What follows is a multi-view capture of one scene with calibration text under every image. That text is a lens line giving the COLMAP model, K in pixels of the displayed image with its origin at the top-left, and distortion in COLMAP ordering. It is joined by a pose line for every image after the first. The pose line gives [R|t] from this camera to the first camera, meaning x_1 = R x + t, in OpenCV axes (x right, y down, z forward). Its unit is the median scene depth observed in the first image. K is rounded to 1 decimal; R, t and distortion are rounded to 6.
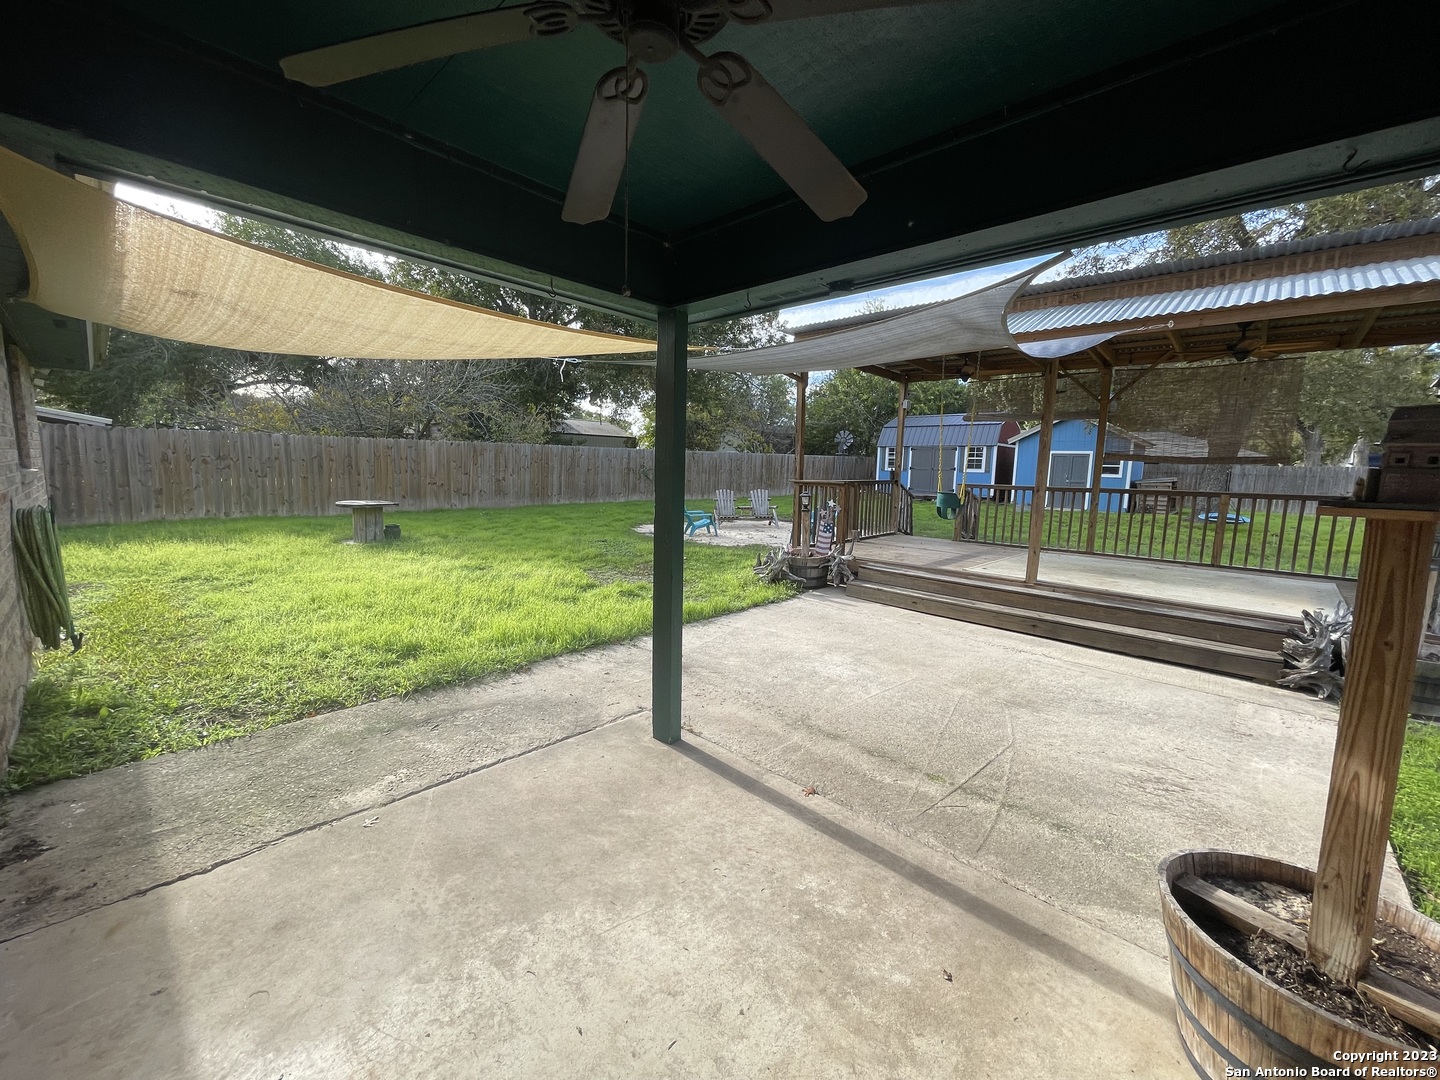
lens RADIAL K [[579.4, 0, 714.4], [0, 579.4, 539.0], [0, 0, 1]] dist [0.001616, -0.000196]
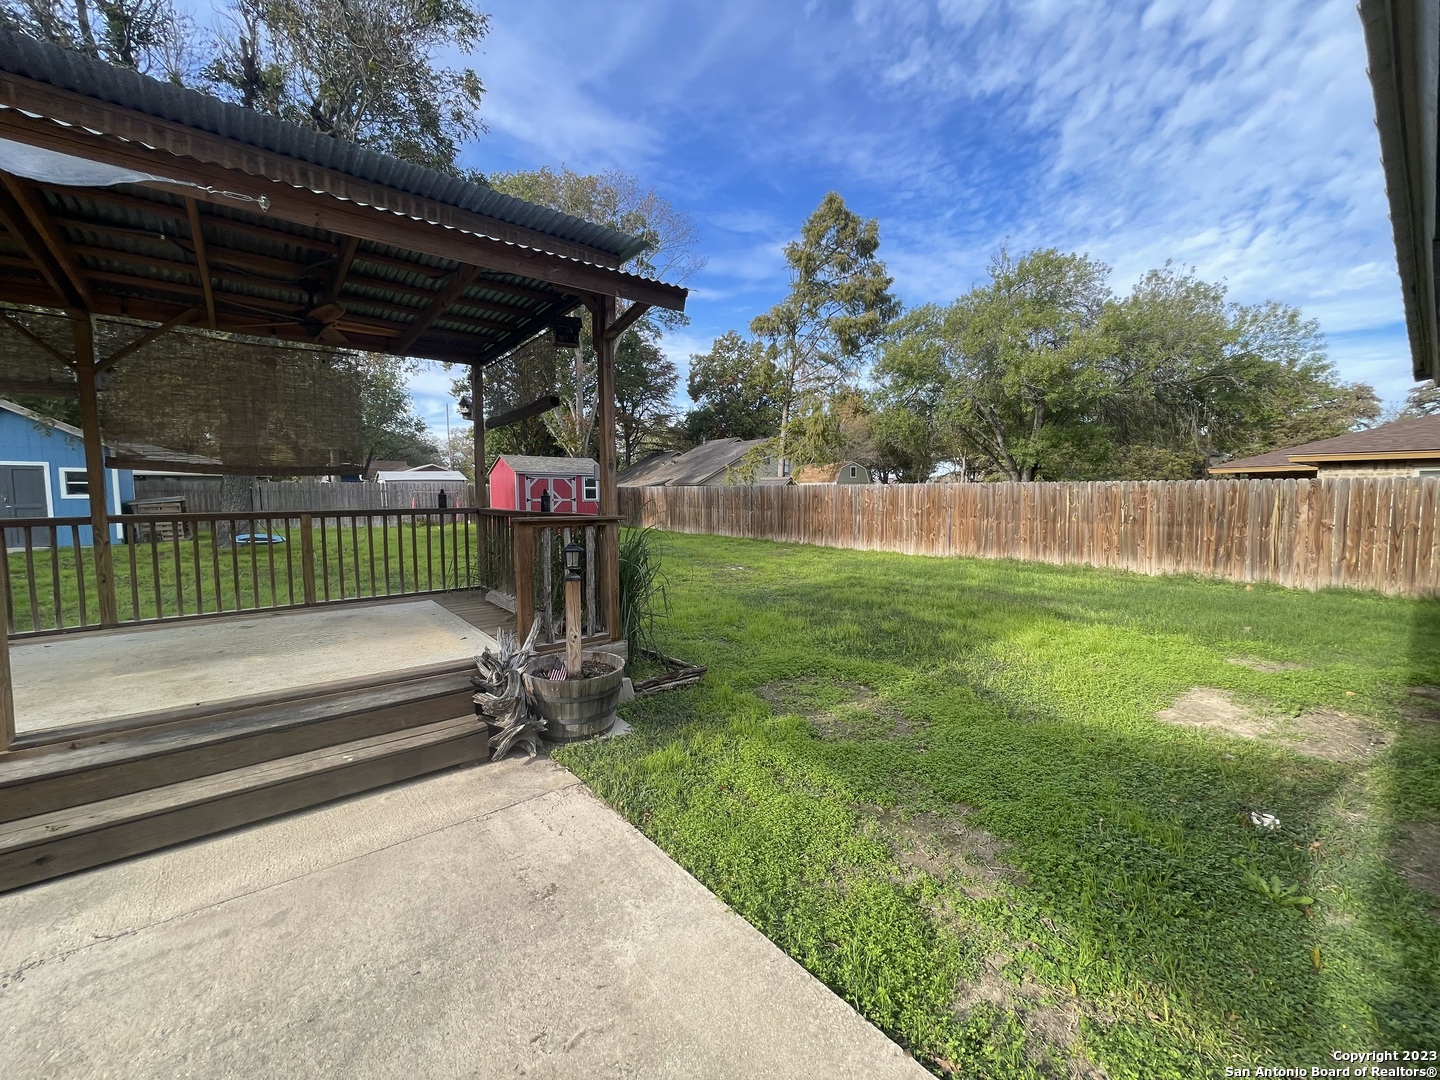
lens RADIAL K [[579.4, 0, 714.4], [0, 579.4, 539.3], [0, 0, 1]] dist [0.001616, -0.000196]
pose [[0.135509, -0.095865, 0.986127, 0.264787], [0.128683, 0.988580, 0.078421, -0.046956], [-0.982384, 0.116271, 0.146298, 0.506996]]
